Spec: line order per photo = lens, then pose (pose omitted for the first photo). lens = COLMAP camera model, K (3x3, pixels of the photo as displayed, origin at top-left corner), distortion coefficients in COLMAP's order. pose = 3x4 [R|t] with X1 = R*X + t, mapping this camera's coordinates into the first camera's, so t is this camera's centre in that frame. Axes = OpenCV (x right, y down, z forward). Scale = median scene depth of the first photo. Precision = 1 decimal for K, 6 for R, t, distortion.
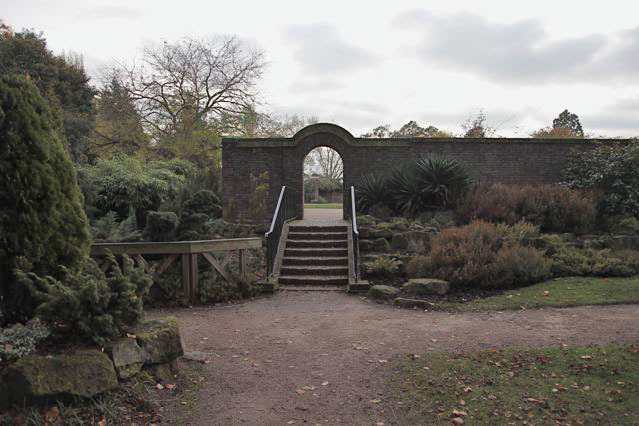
lens RADIAL K [[441.3, 0, 333.4], [0, 441.3, 220.3], [0, 0, 1]] dist [-0.088376, 0.022572]
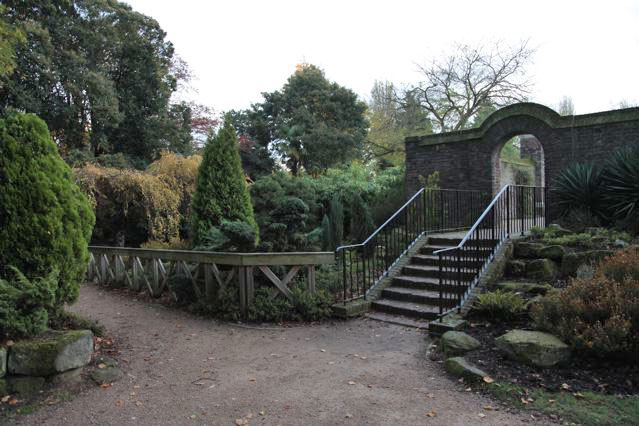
lens RADIAL K [[441.3, 0, 318.6], [0, 441.3, 214.2], [0, 0, 1]] dist [-0.088376, 0.022572]
pose [[0.738373, -0.009109, -0.674331, 0.289207], [-0.005861, 0.999784, -0.019922, -0.012425], [0.674367, 0.018662, 0.738160, 0.265907]]
